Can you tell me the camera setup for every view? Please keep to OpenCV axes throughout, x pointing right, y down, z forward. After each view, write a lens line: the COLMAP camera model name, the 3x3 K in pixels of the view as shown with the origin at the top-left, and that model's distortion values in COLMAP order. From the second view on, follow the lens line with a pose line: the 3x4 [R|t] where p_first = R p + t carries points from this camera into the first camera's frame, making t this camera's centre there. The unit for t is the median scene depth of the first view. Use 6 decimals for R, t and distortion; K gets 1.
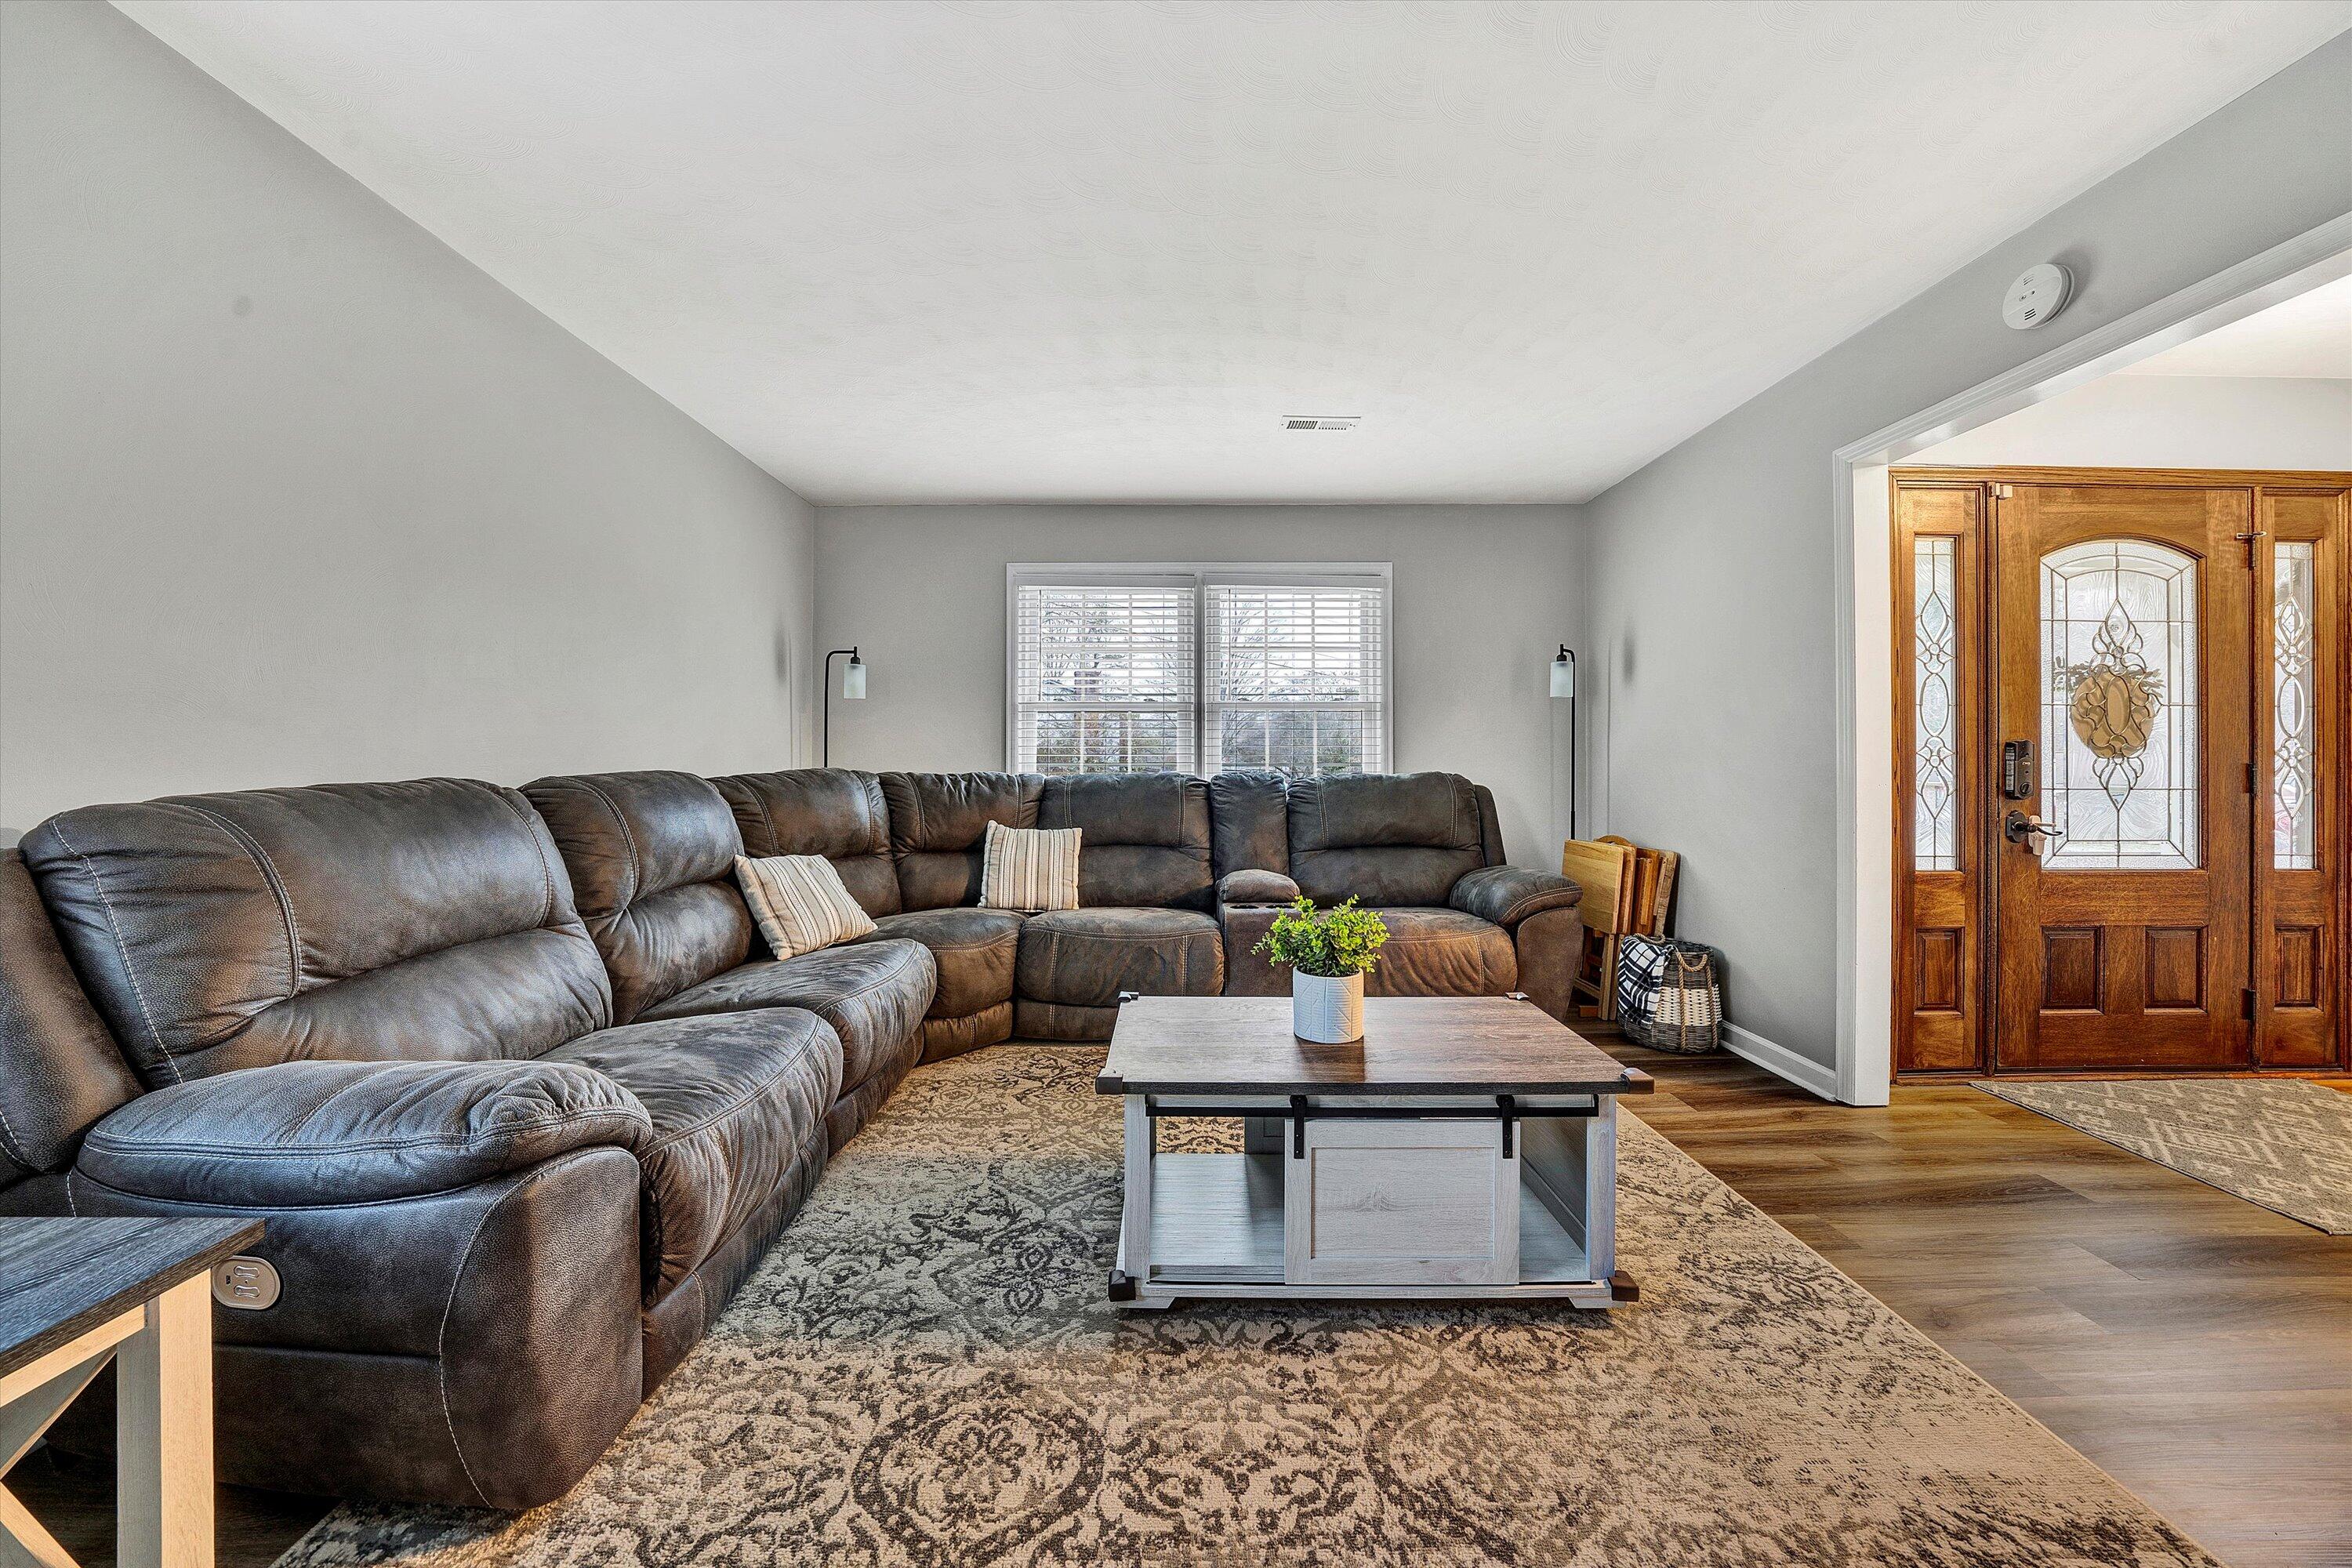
lens RADIAL K [[820.3, 0, 1165.5], [0, 820.3, 786.9], [0, 0, 1]] dist [-0.017920, 0.000222]
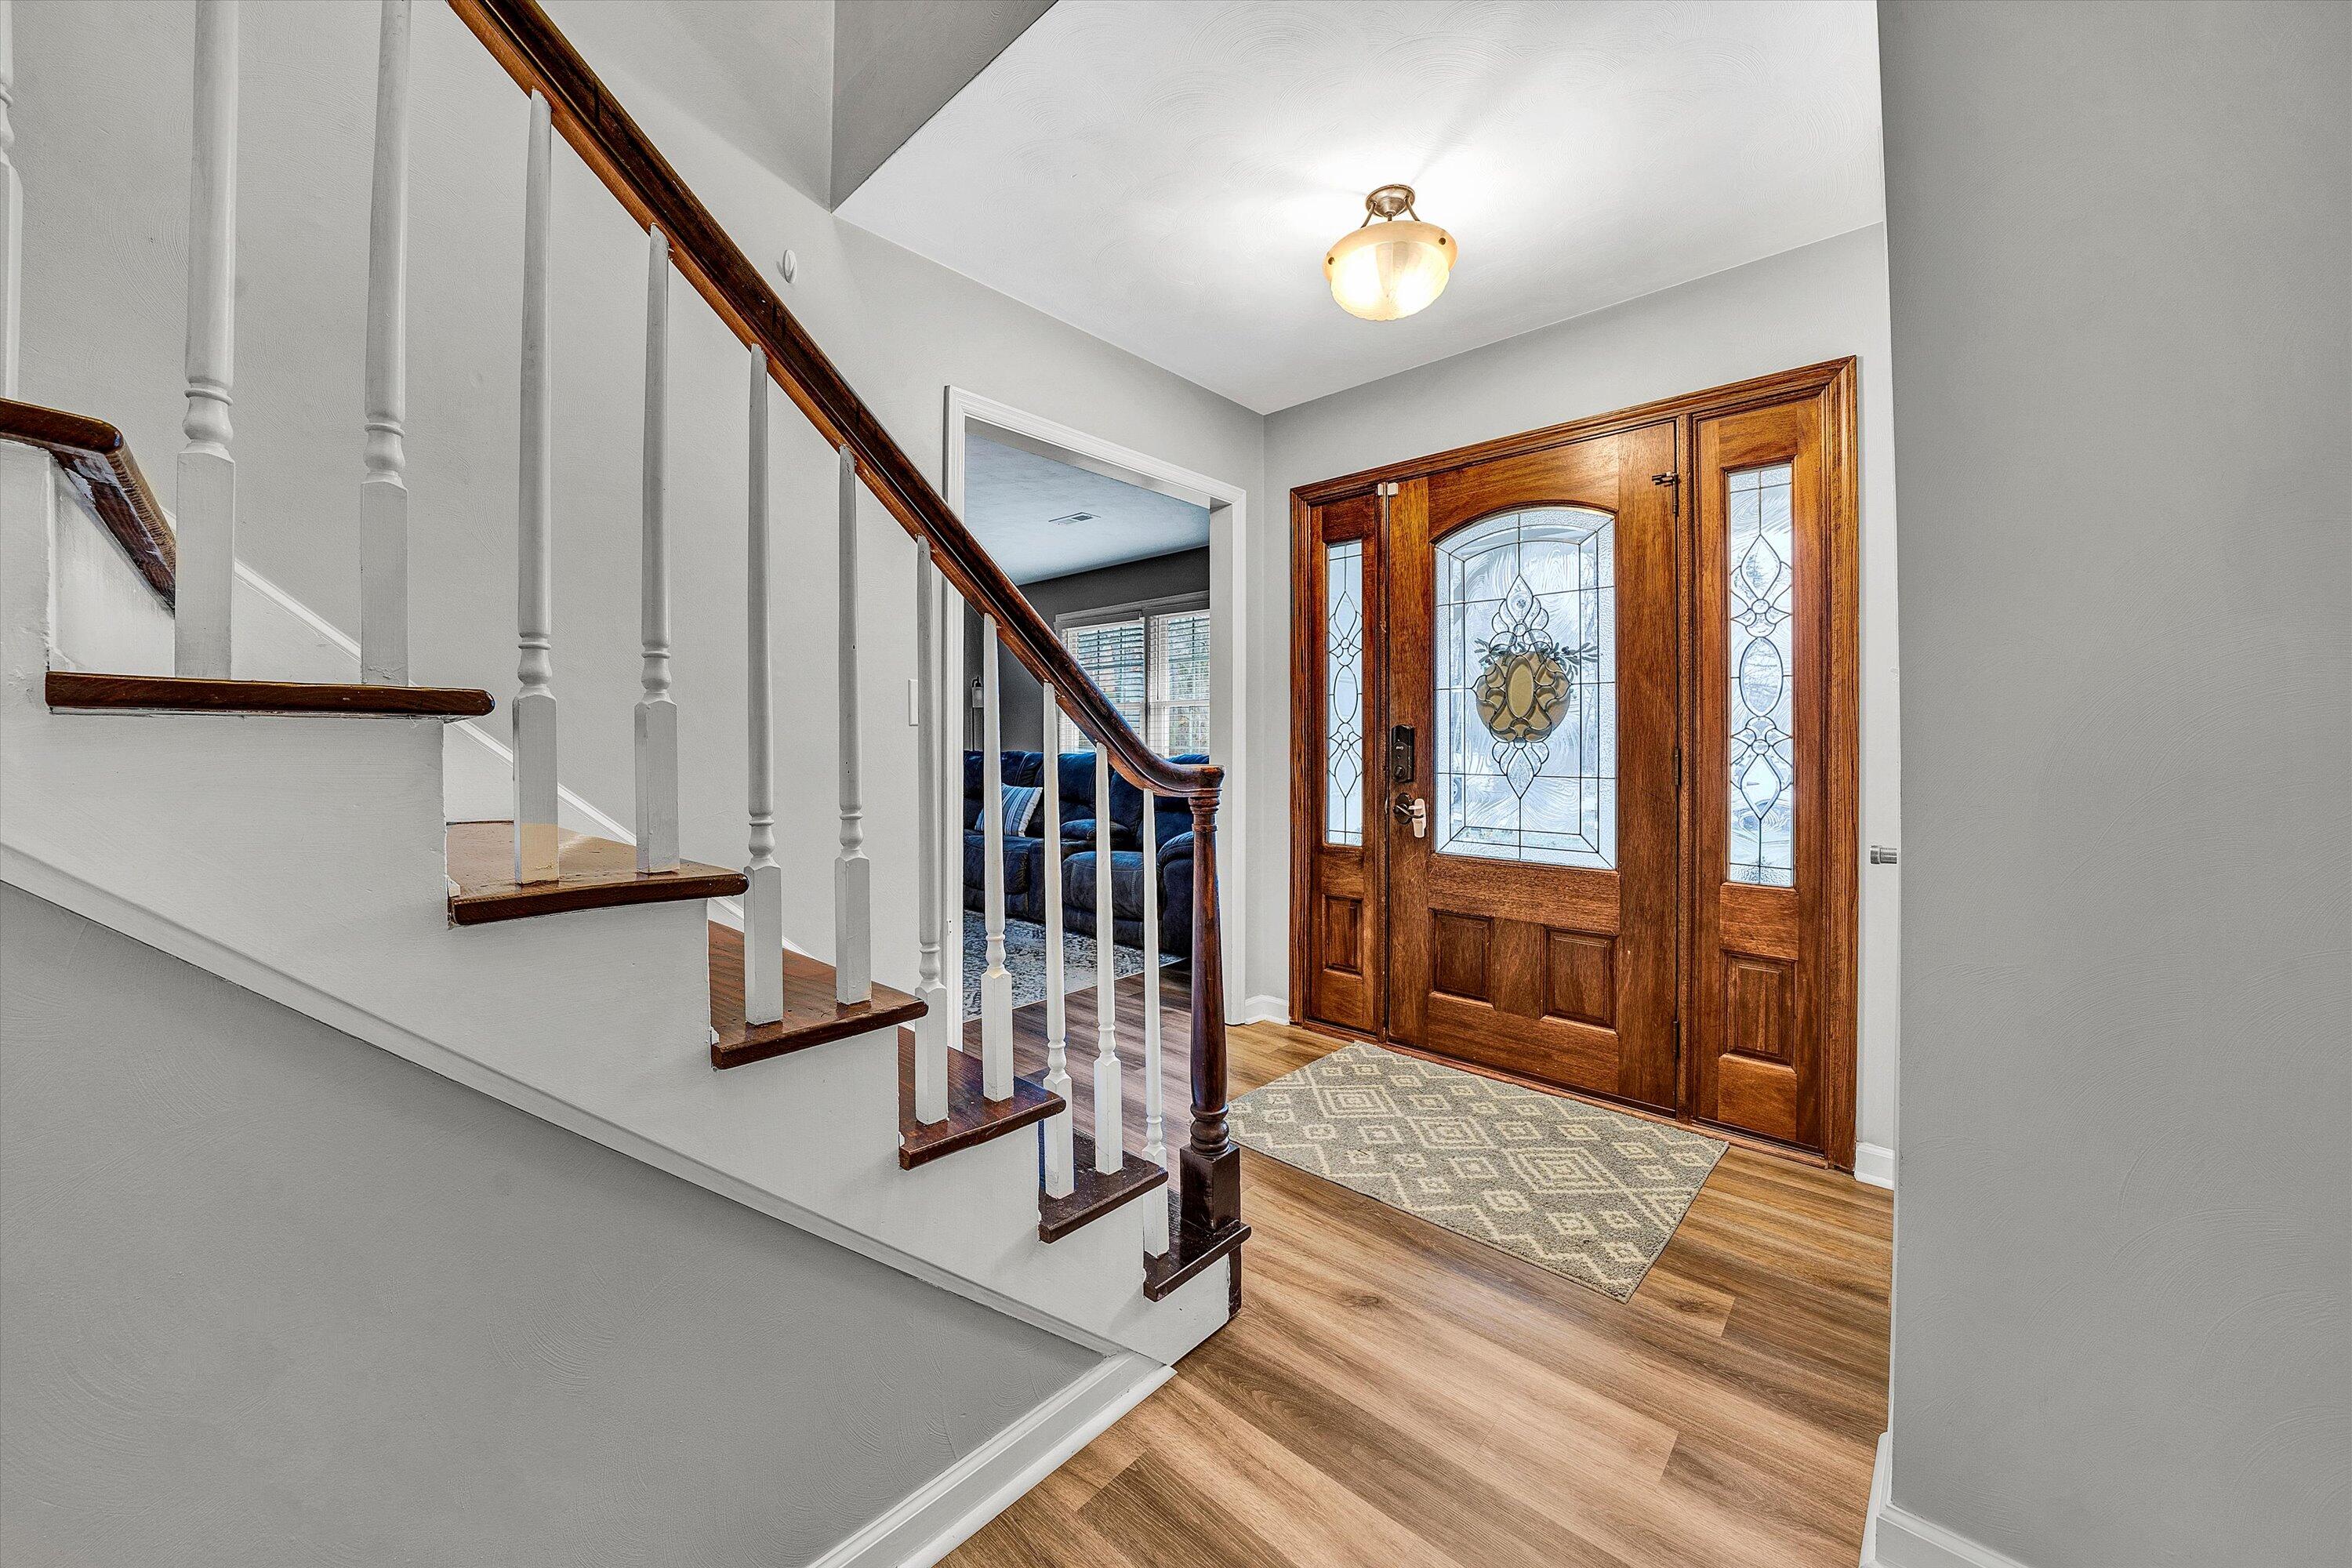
lens RADIAL K [[820.3, 0, 1165.5], [0, 820.3, 786.9], [0, 0, 1]] dist [-0.017920, 0.000222]
pose [[0.742939, 0.037409, -0.668313, 1.533009], [-0.024382, 0.999287, 0.028832, -0.001961], [0.668915, -0.005125, 0.743321, 0.004441]]
